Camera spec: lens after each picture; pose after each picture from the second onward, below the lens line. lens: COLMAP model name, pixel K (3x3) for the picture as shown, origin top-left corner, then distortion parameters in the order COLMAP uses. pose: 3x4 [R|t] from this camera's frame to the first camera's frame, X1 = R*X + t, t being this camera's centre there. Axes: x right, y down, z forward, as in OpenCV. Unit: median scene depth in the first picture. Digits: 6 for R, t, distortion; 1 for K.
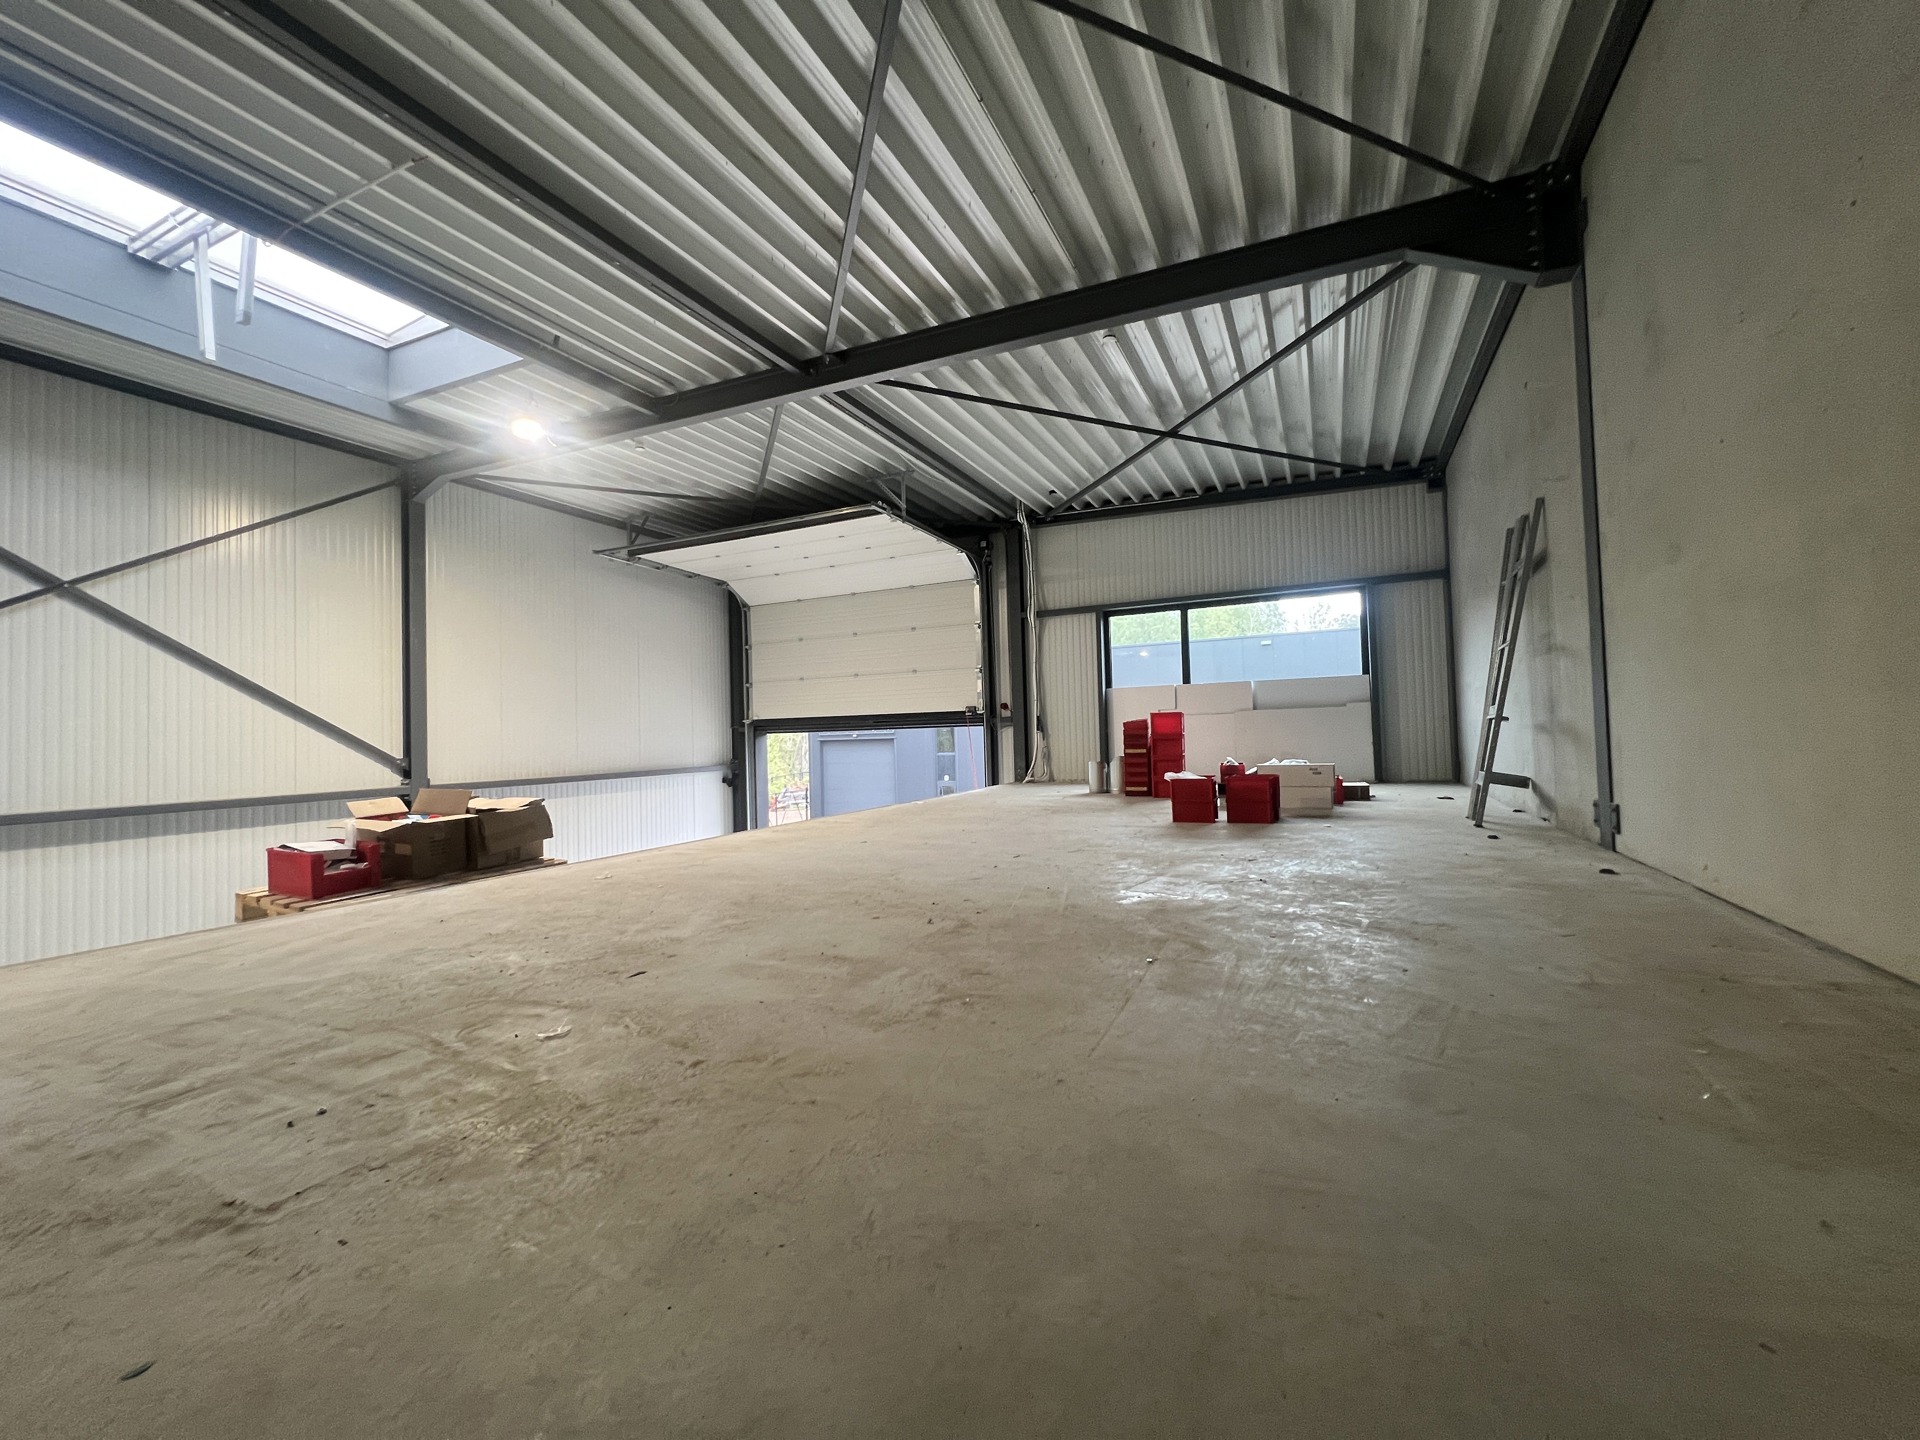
lens RADIAL K [[781.8, 0, 960.0], [0, 781.8, 720.0], [0, 0, 1]] dist [0.003212, -0.000321]
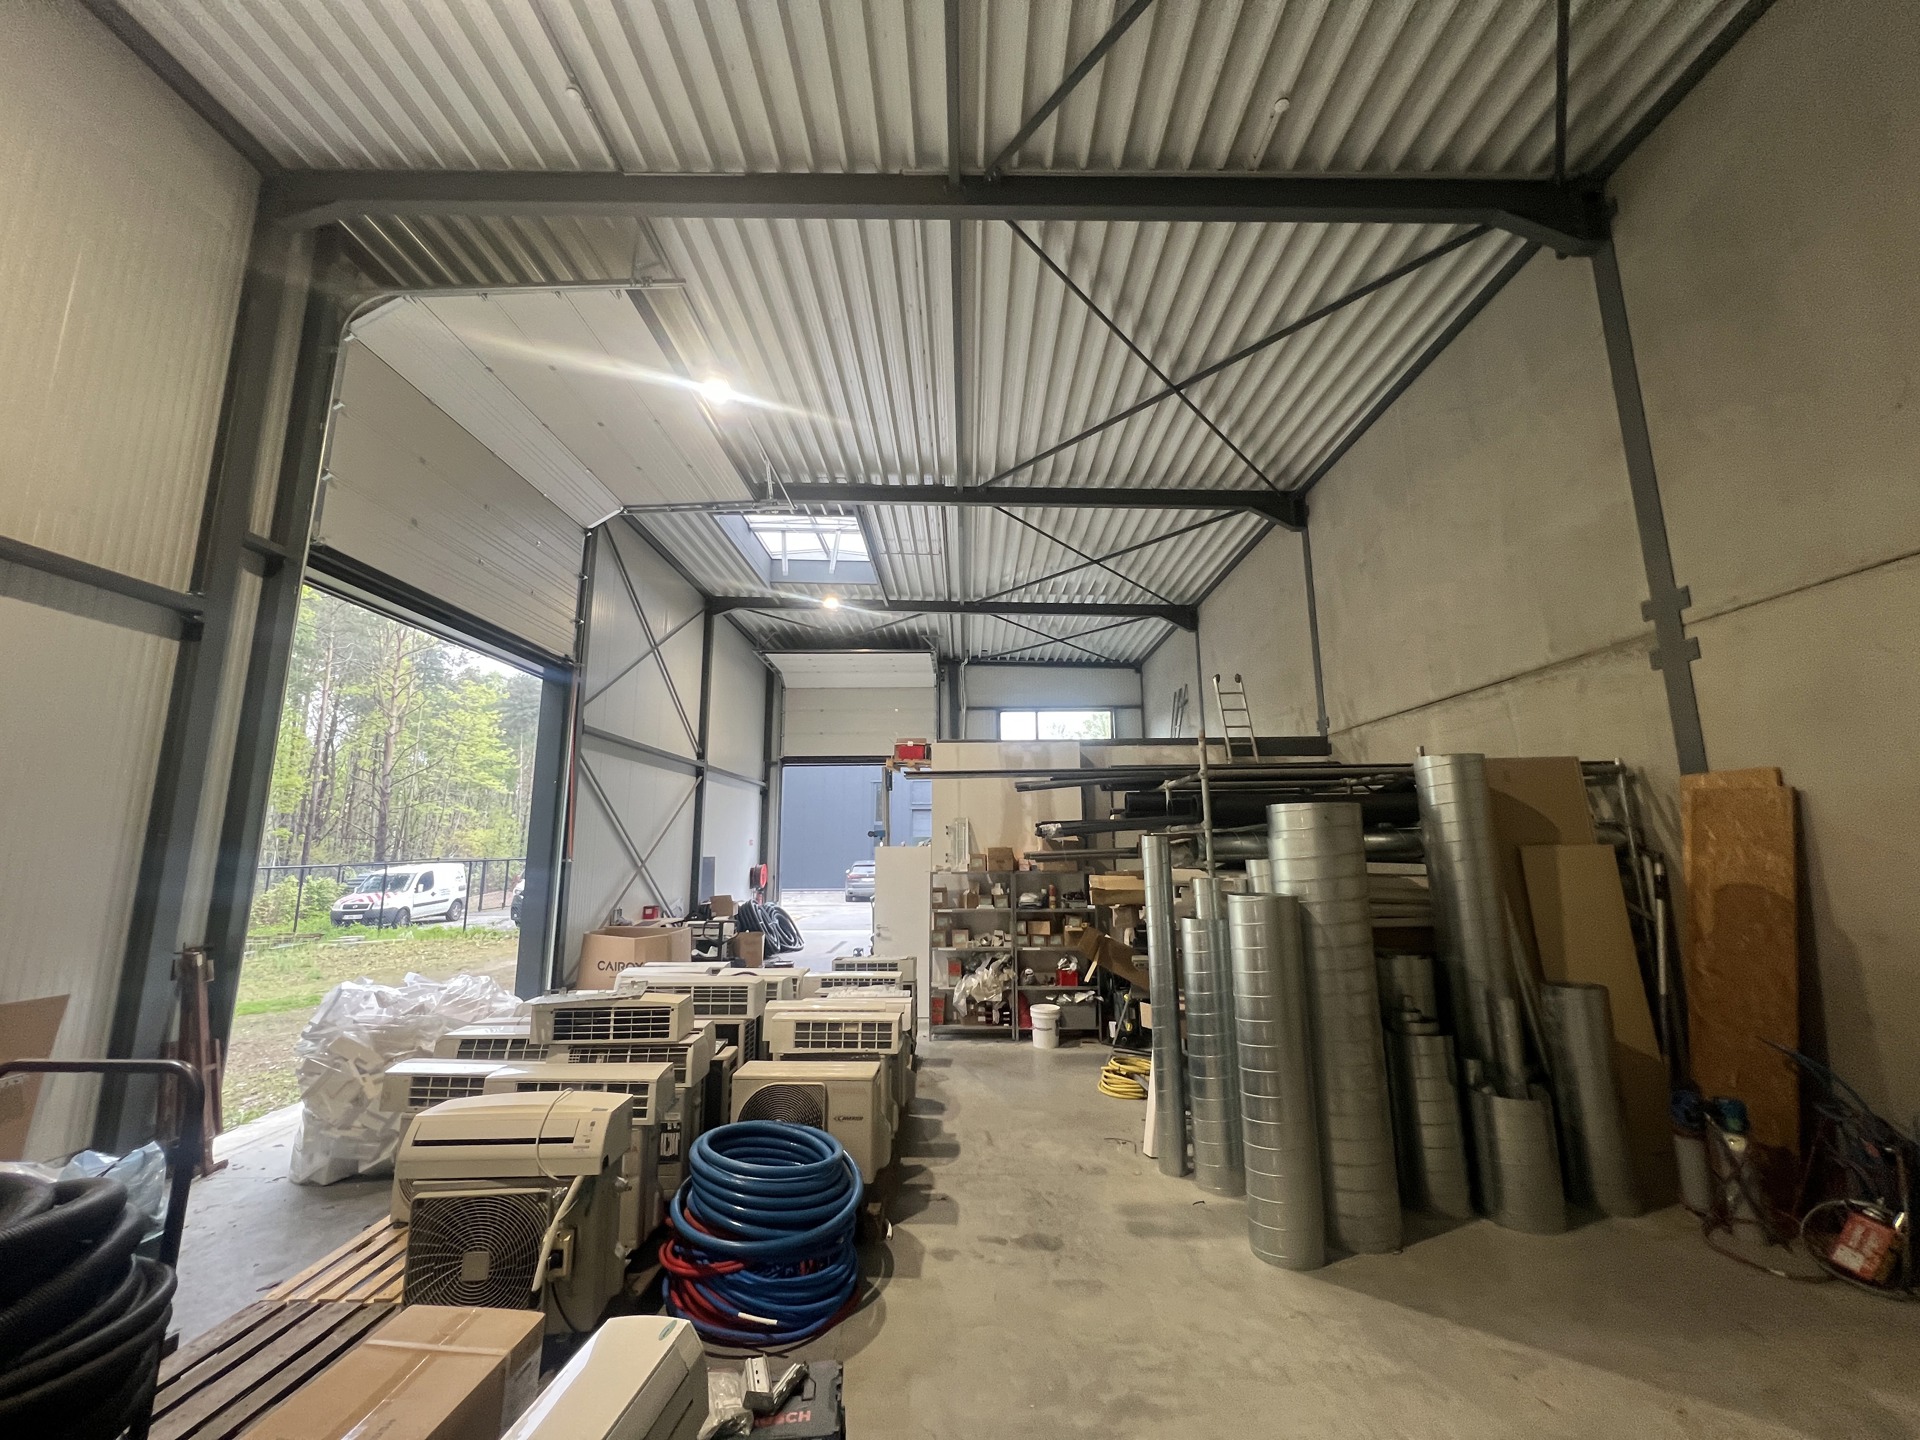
lens RADIAL K [[781.8, 0, 960.0], [0, 781.8, 720.0], [0, 0, 1]] dist [0.003212, -0.000321]
pose [[0.905587, 0.091334, 0.414210, -0.865830], [-0.029294, 0.987677, -0.153740, 0.235312], [-0.423148, 0.127091, 0.897103, -0.908113]]
